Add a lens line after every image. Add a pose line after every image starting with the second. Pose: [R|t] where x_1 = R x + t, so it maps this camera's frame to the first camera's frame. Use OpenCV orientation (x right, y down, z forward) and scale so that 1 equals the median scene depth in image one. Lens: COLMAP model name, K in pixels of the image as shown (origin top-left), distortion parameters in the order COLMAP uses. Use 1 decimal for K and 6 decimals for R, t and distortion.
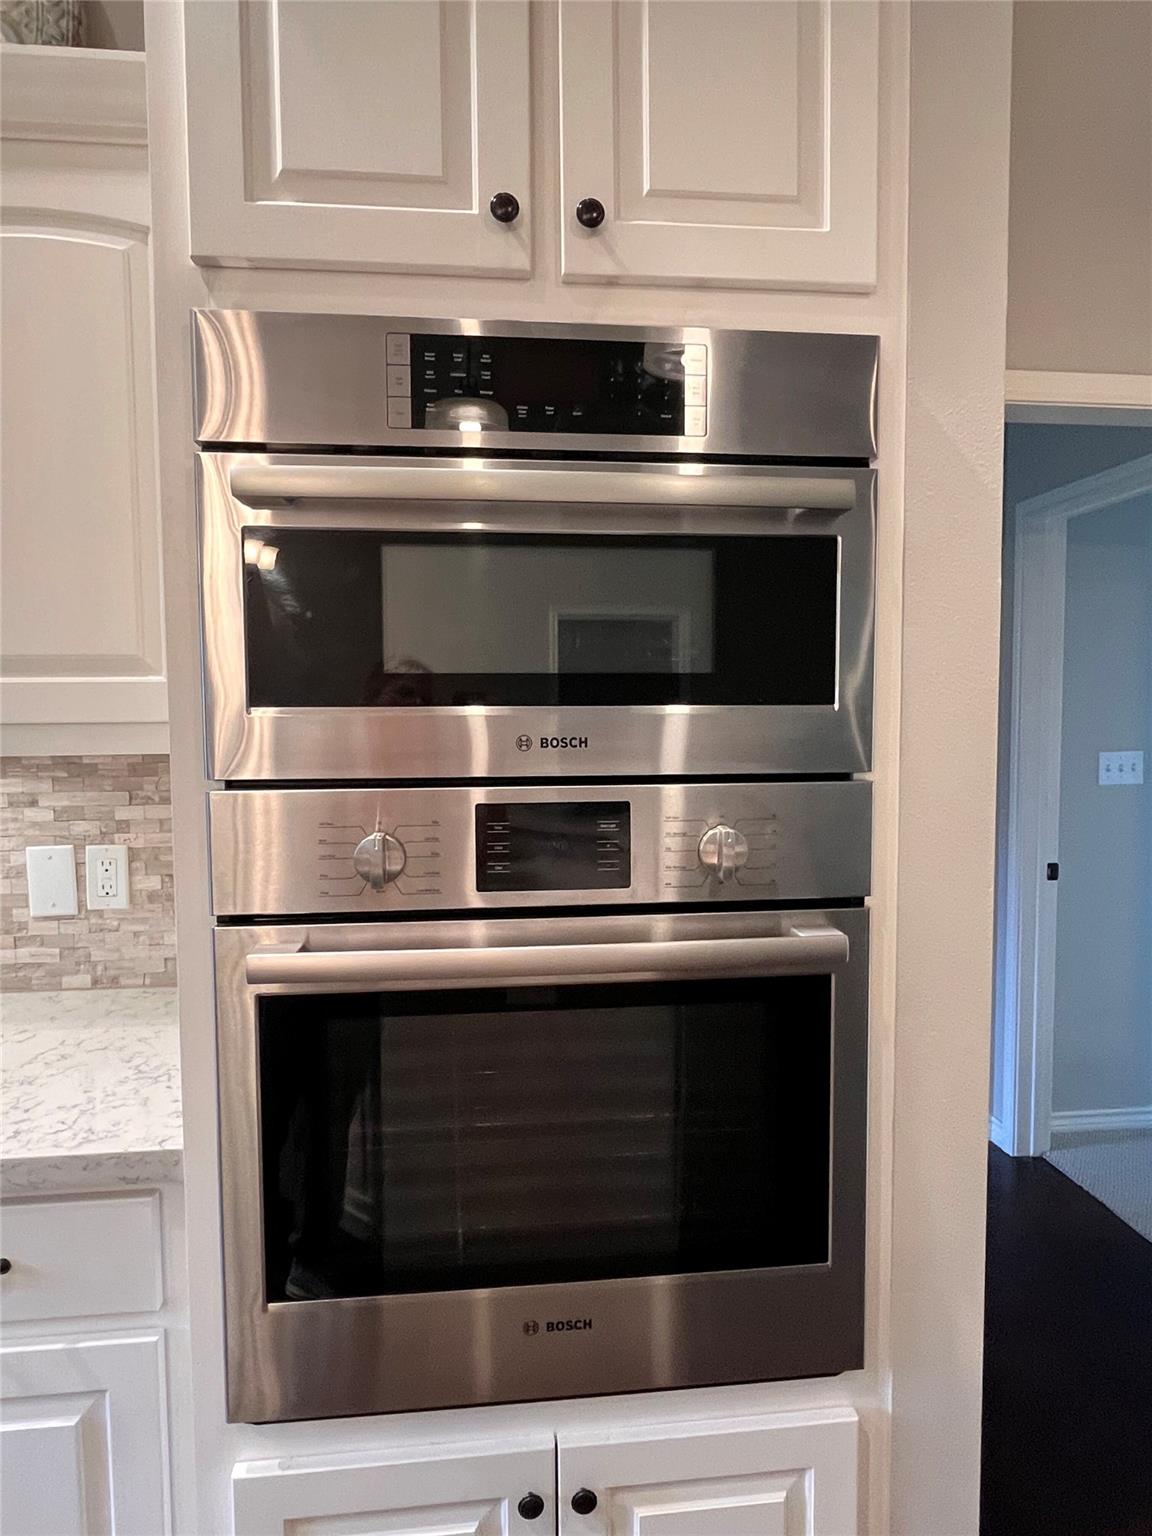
lens RADIAL K [[943.5, 0, 580.8], [0, 943.5, 765.1], [0, 0, 1]] dist [-0.000492, -0.003707]
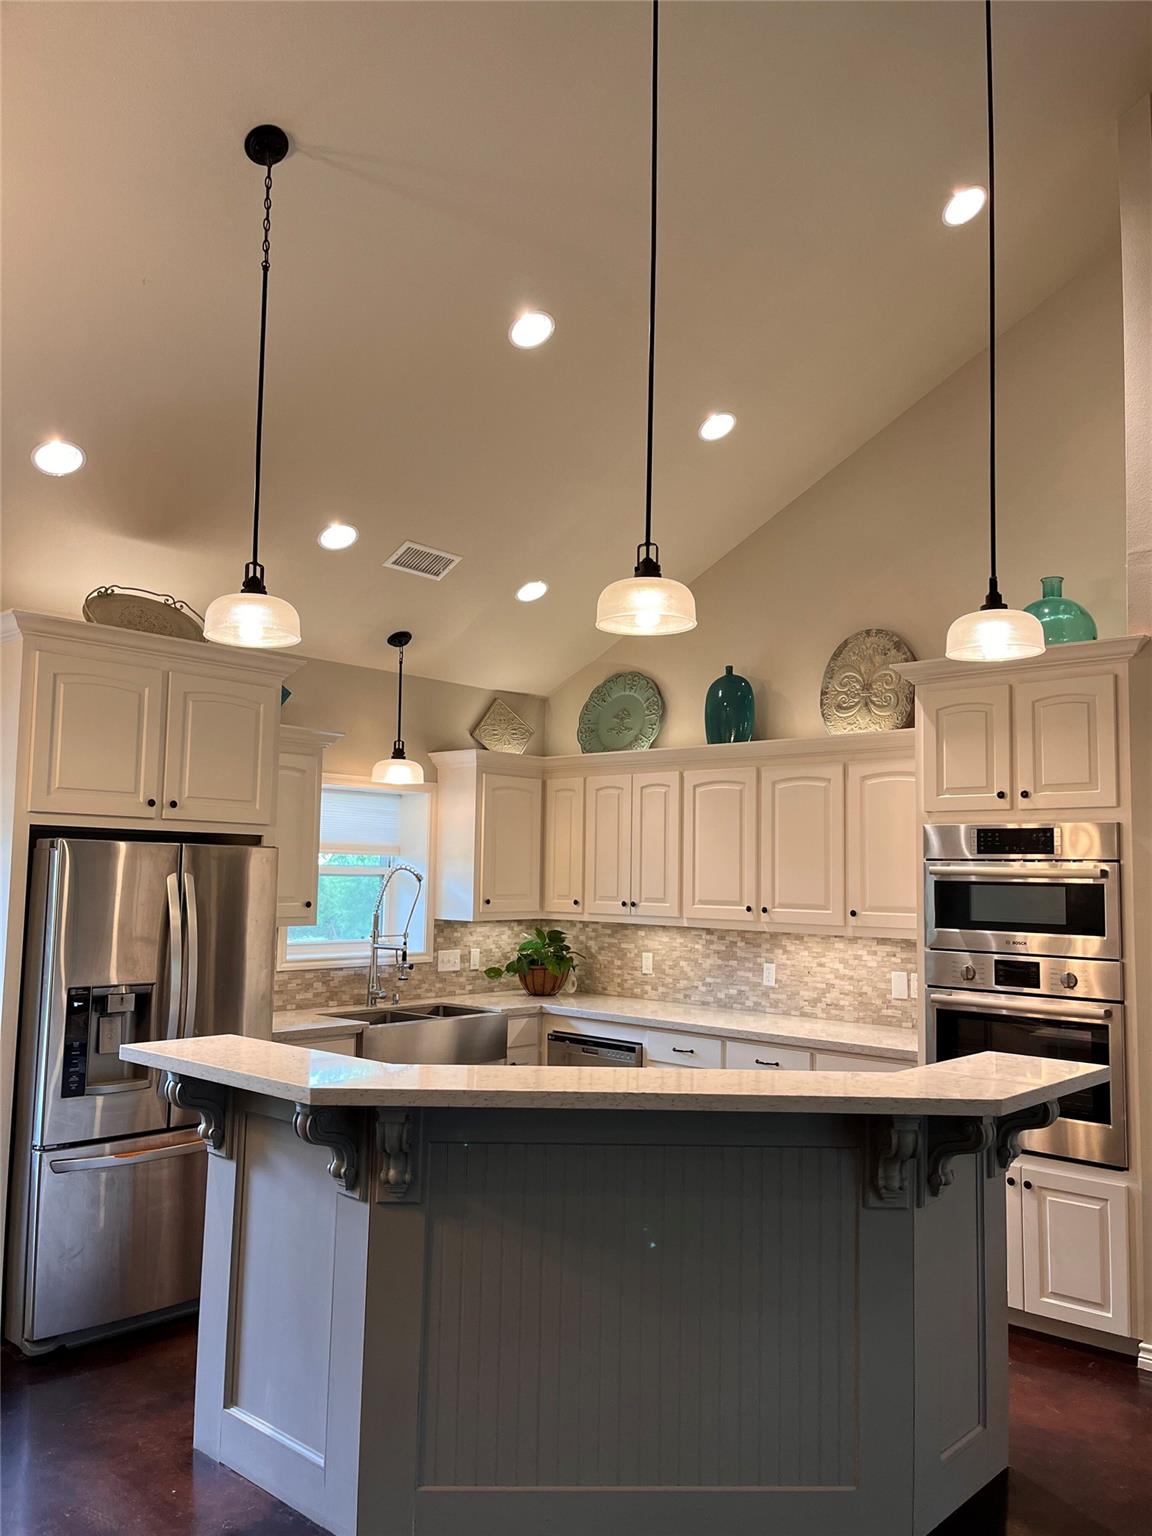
lens RADIAL K [[1168.9, 0, 586.3], [0, 1168.9, 774.1], [0, 0, 1]] dist [0.063272, -0.088195]
pose [[0.667513, -0.046550, -0.743142, 2.039844], [-0.070171, 0.989669, -0.125023, 0.012325], [0.741284, 0.135601, 0.657351, -2.917796]]
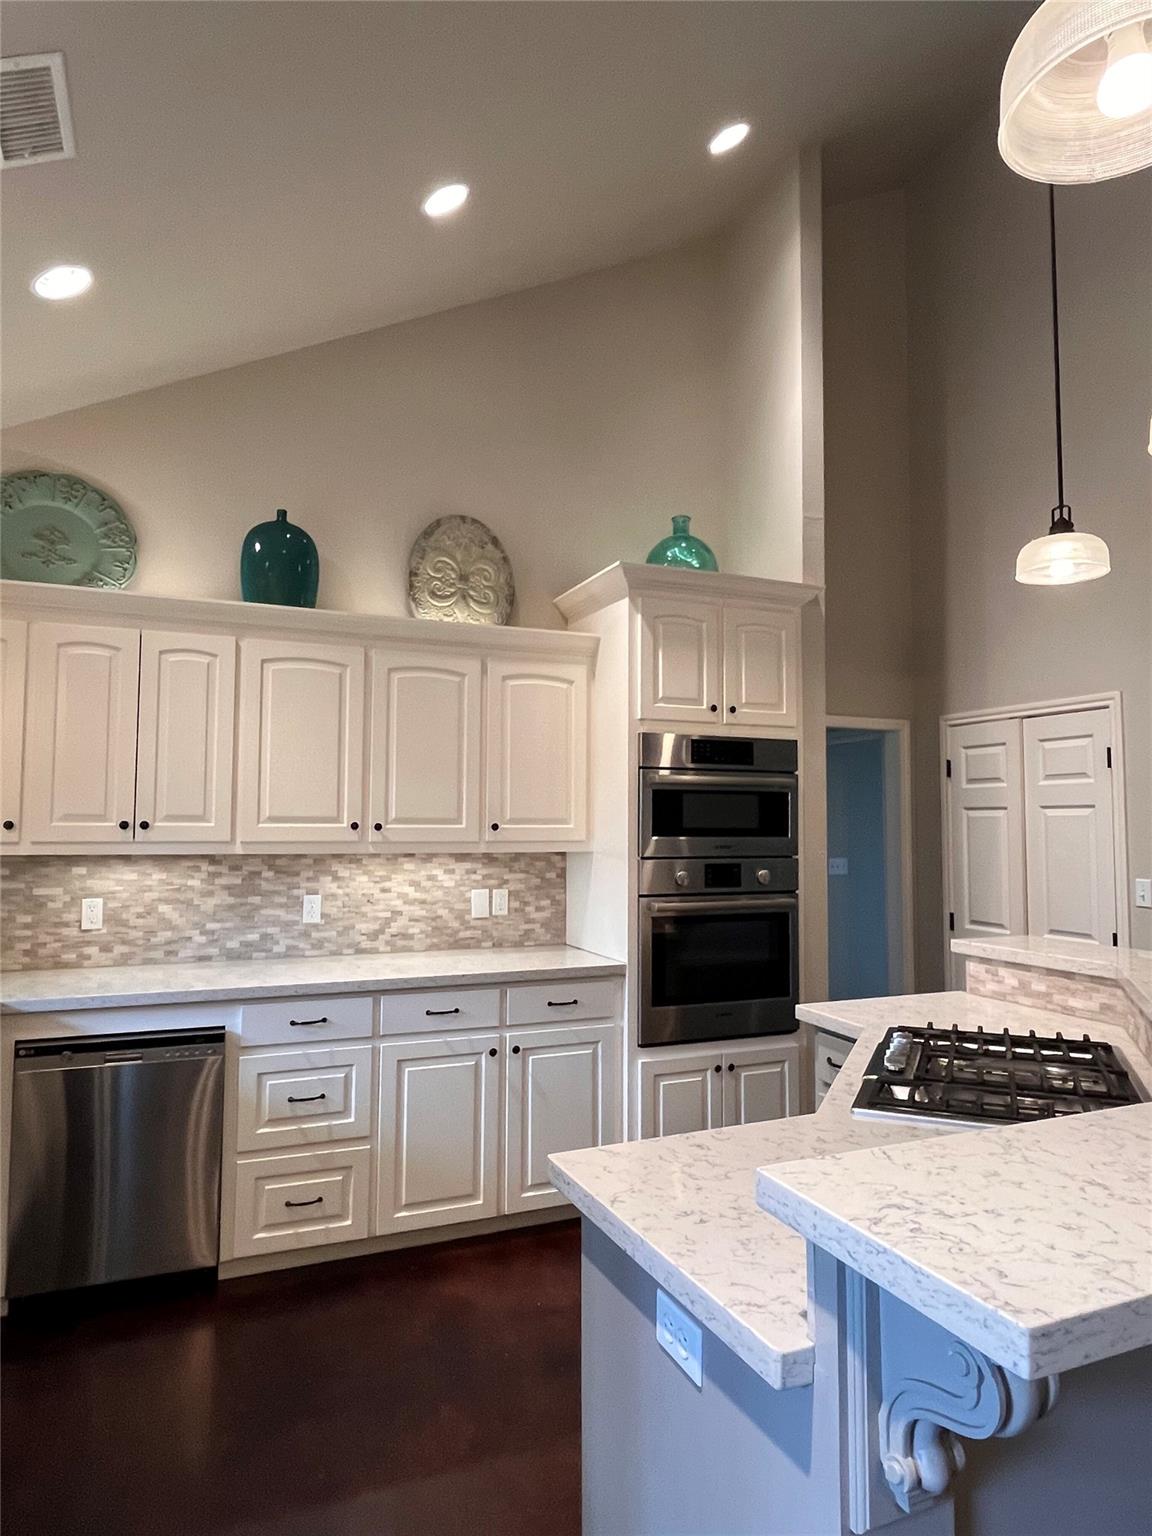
lens RADIAL K [[943.5, 0, 589.5], [0, 943.5, 765.1], [0, 0, 1]] dist [-0.000492, -0.003707]
pose [[0.955376, 0.029923, 0.293873, -1.544351], [0.007947, 0.991892, -0.126833, 0.116436], [-0.295286, 0.123508, 0.947392, -2.264973]]
